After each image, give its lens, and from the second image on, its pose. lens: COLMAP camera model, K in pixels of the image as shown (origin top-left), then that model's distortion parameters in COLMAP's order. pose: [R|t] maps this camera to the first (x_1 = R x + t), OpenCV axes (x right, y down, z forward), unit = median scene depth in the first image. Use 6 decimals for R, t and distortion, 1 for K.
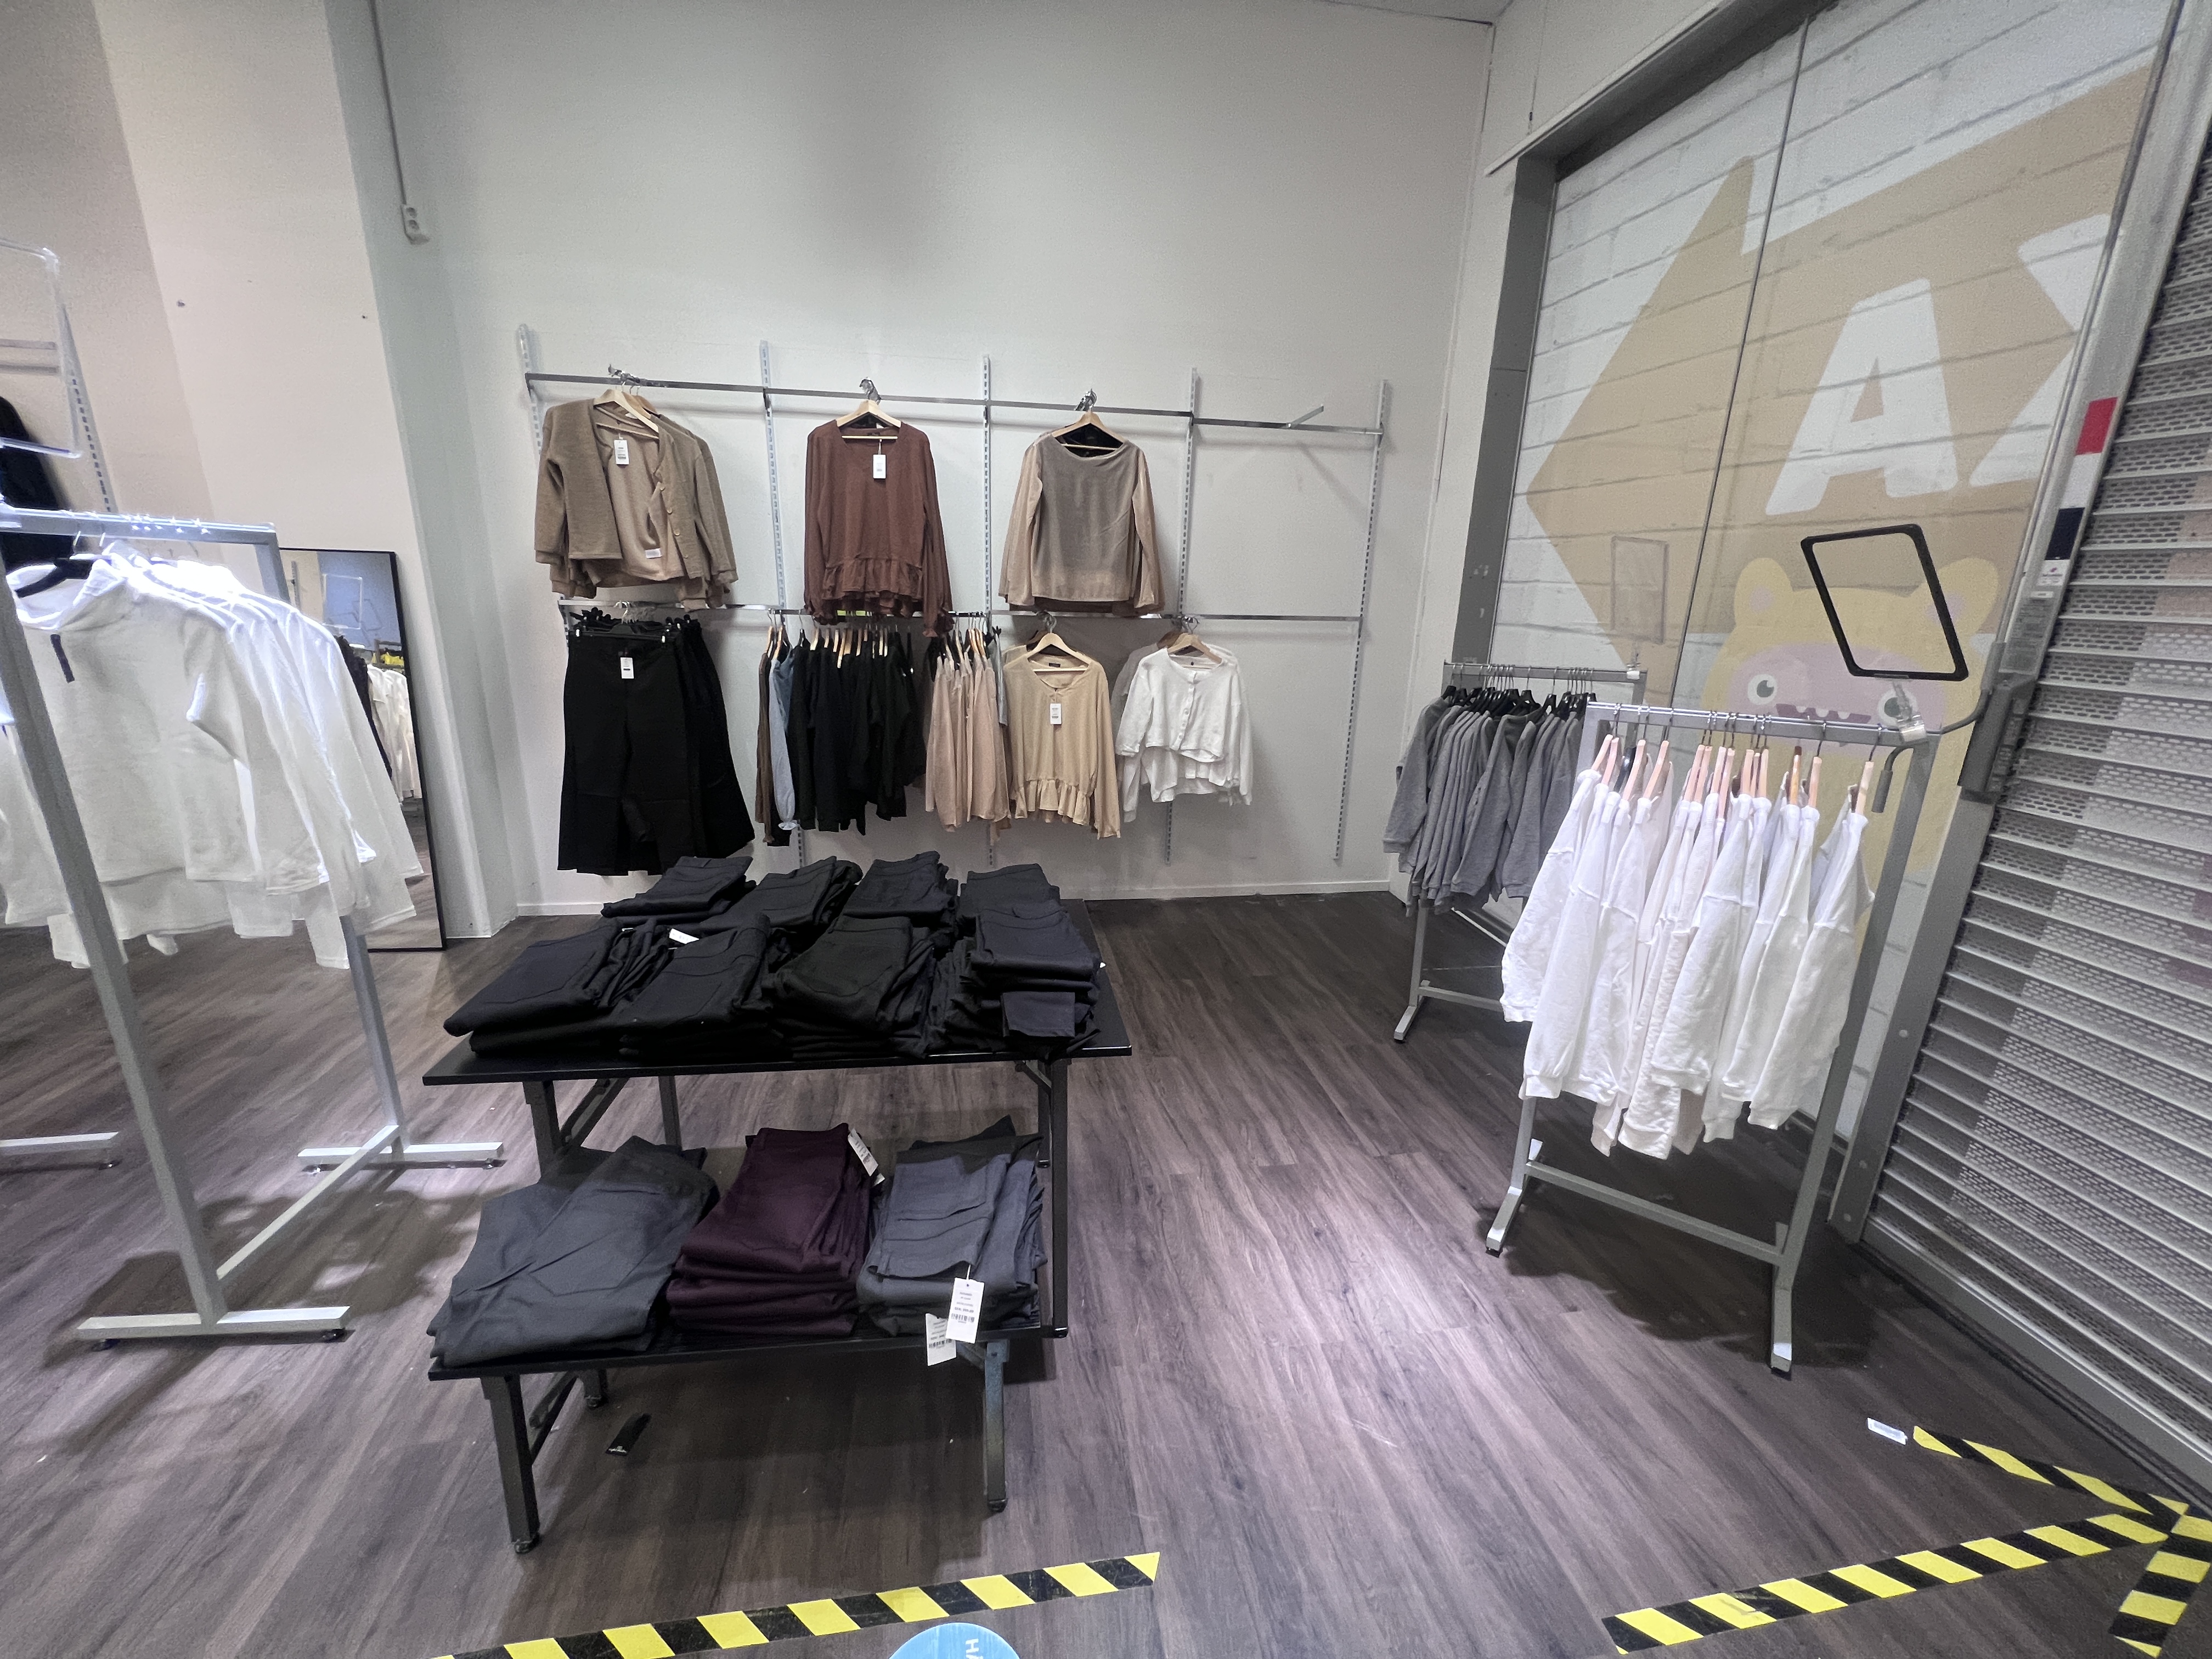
lens RADIAL K [[885.6, 0, 1106.0], [0, 885.6, 829.5], [0, 0, 1]] dist [-0.001786, -0.000269]
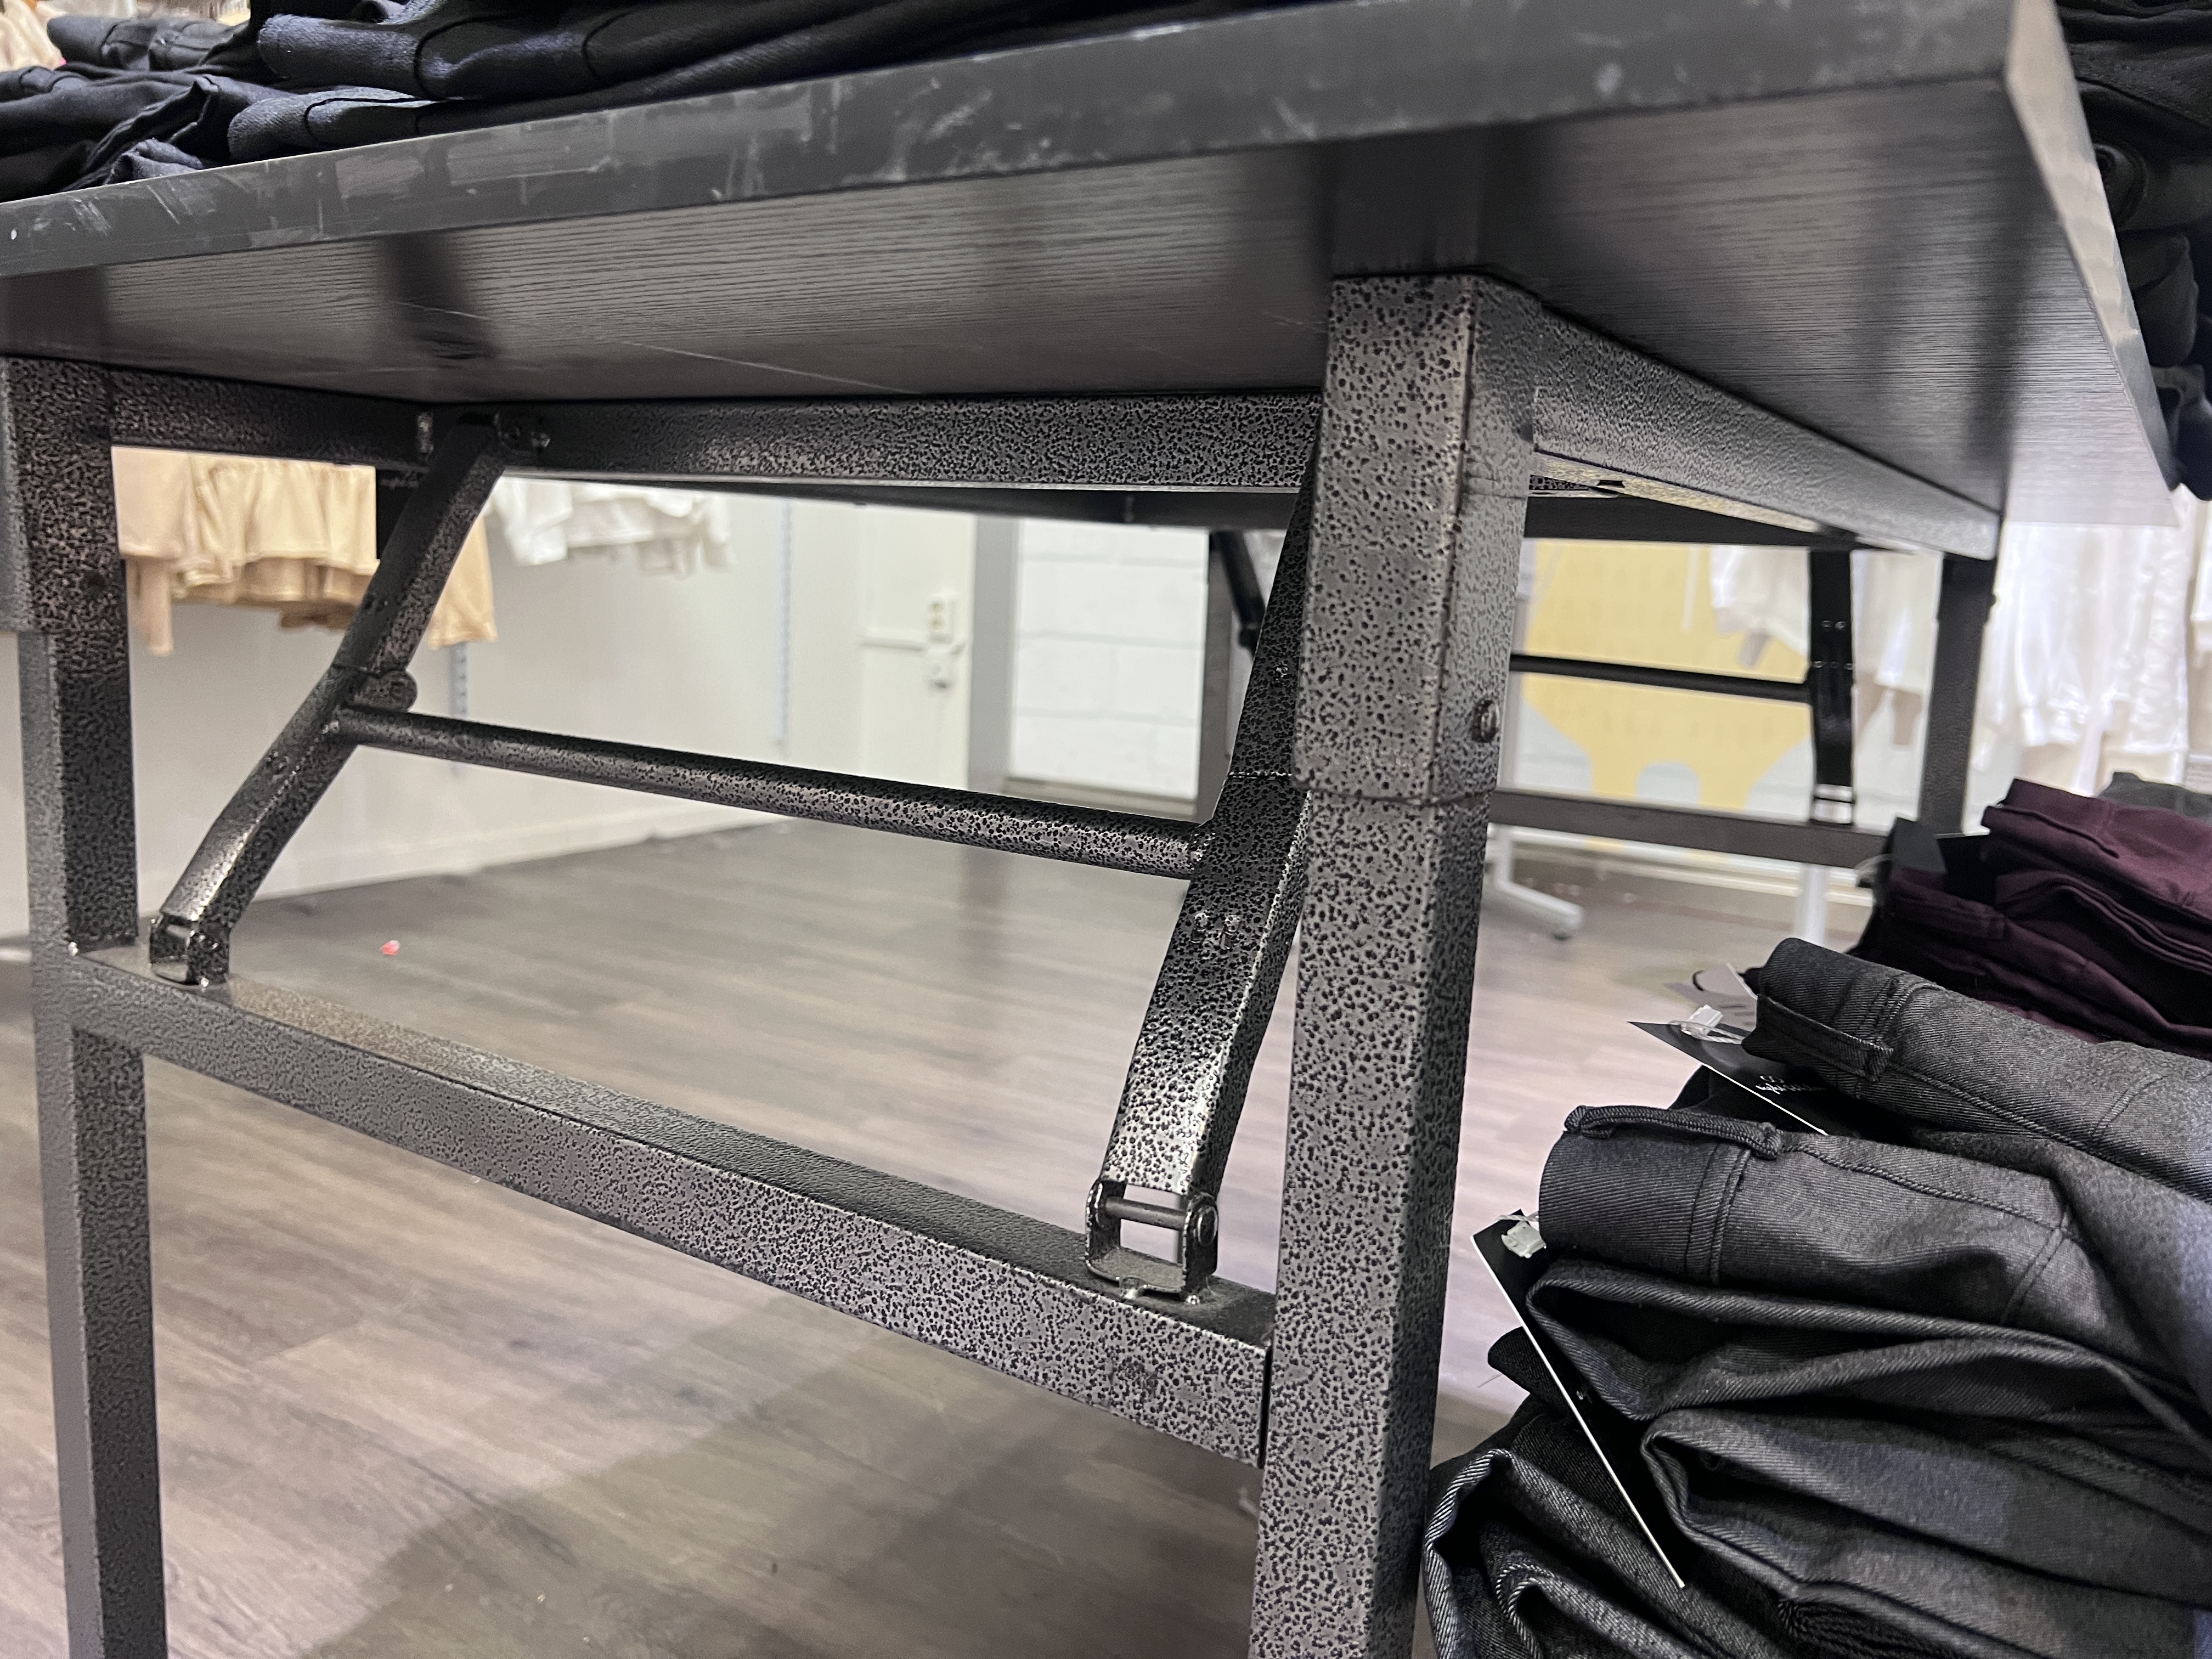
lens RADIAL K [[1680.2, 0, 1106.0], [0, 1680.2, 829.5], [0, 0, 1]] dist [0.027007, -0.060547]
pose [[0.651228, -0.120678, 0.749226, -0.755613], [0.172461, 0.984977, 0.008747, 0.270186], [-0.739026, 0.123516, 0.662257, 0.816355]]
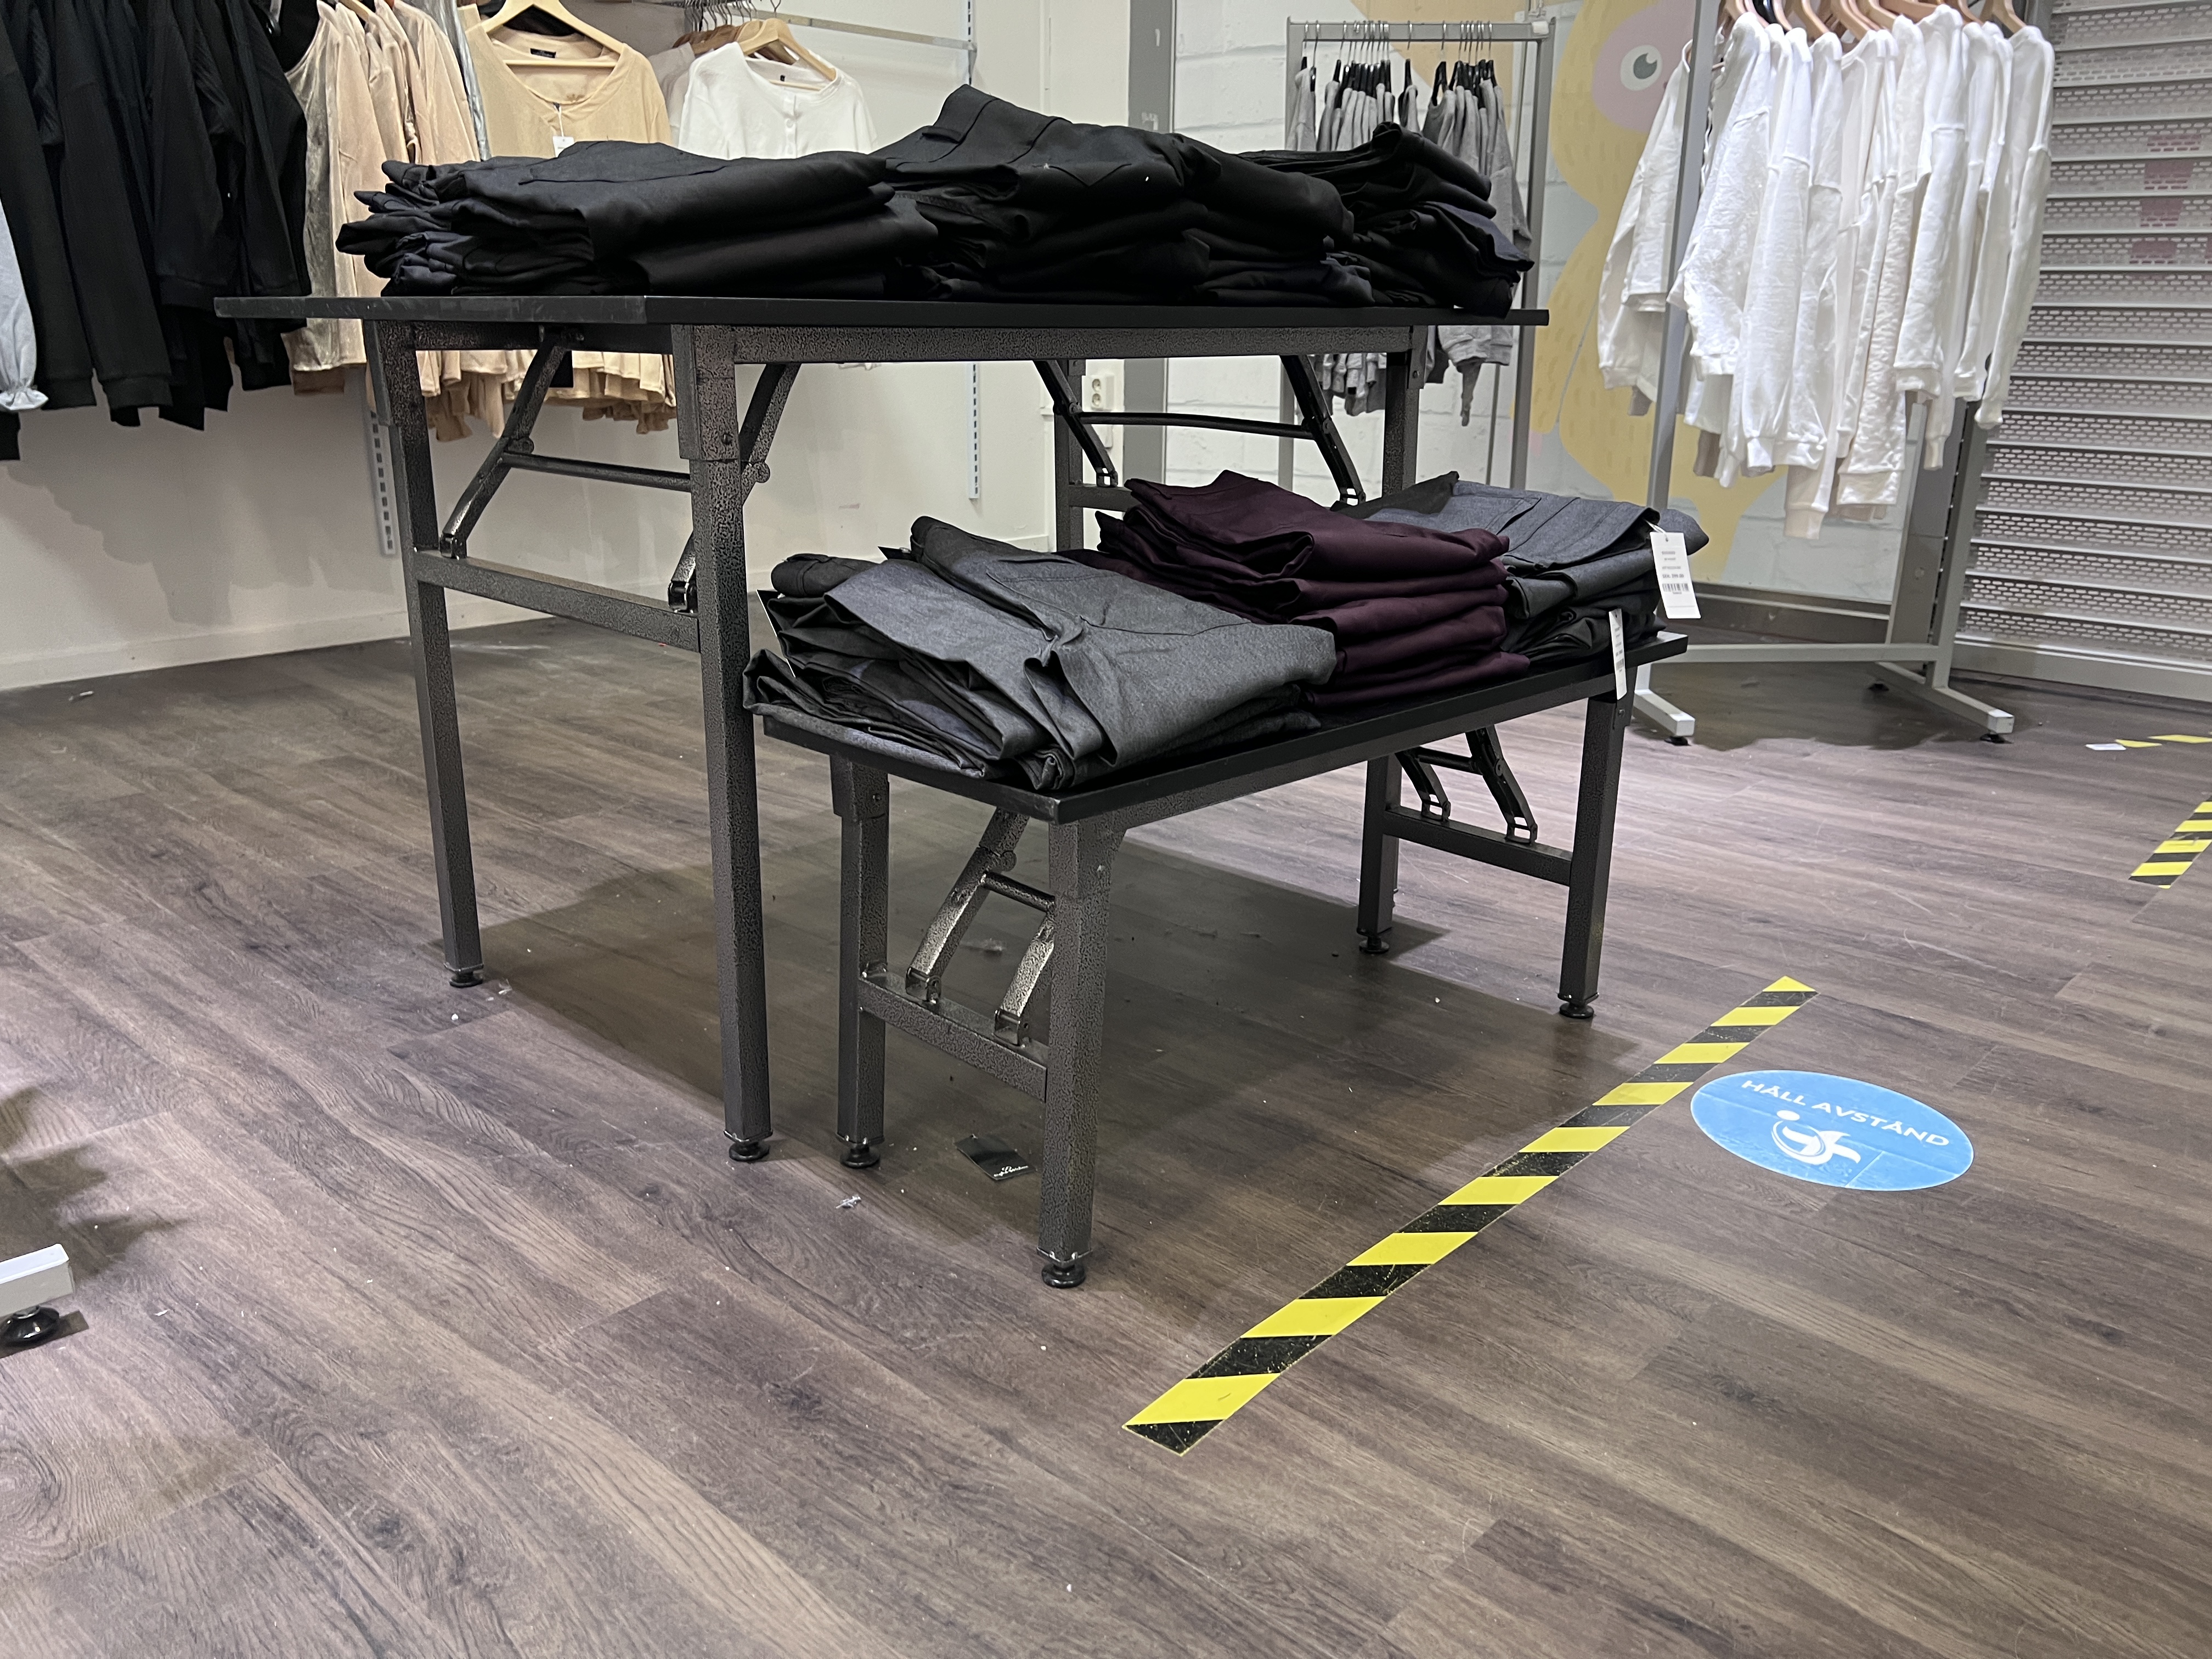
lens RADIAL K [[1686.6, 0, 1106.0], [0, 1686.6, 829.5], [0, 0, 1]] dist [0.005970, -0.003993]
pose [[0.790980, -0.204606, 0.576617, -0.913651], [0.178758, 0.978589, 0.102028, 0.393842], [-0.585147, 0.022373, 0.810619, 0.195672]]
